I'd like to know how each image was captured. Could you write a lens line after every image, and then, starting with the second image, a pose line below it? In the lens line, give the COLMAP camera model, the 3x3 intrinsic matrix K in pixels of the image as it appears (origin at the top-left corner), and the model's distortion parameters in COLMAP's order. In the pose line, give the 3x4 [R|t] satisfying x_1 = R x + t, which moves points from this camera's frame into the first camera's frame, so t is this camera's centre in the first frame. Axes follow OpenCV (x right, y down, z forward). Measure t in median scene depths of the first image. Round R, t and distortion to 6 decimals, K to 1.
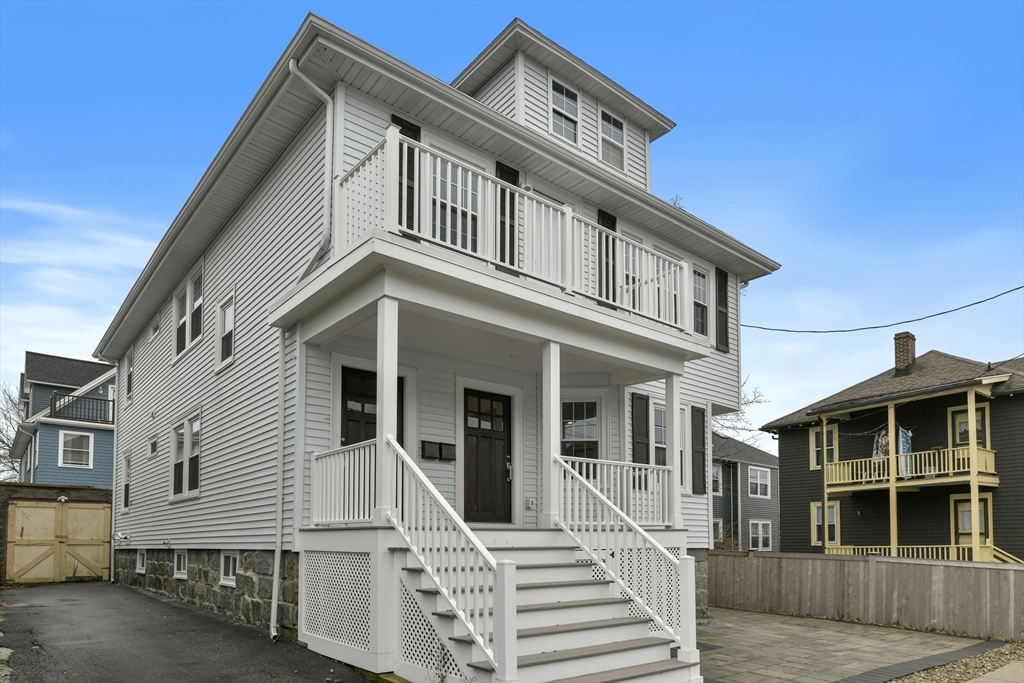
lens RADIAL K [[615.7, 0, 515.1], [0, 615.7, 345.4], [0, 0, 1]] dist [-0.017659, 0.000719]
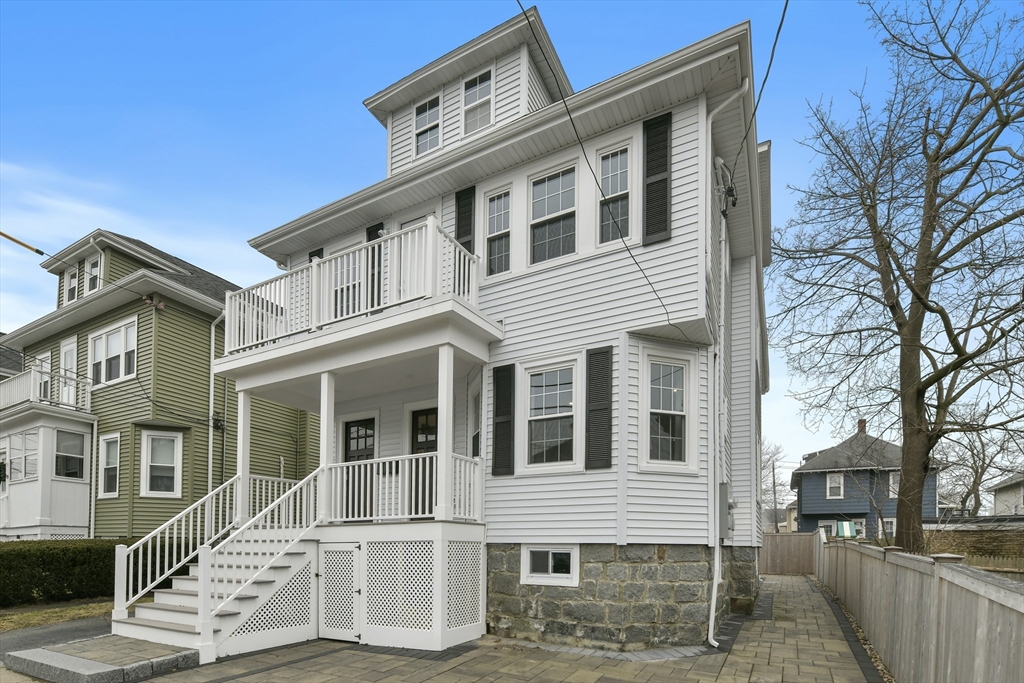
lens RADIAL K [[563.9, 0, 511.8], [0, 563.9, 385.2], [0, 0, 1]] dist [-0.001550, -0.000474]
pose [[0.303871, -0.248230, -0.919807, 0.955598], [0.283502, 0.945284, -0.161447, 0.242787], [0.909554, -0.211708, 0.357618, 0.748310]]
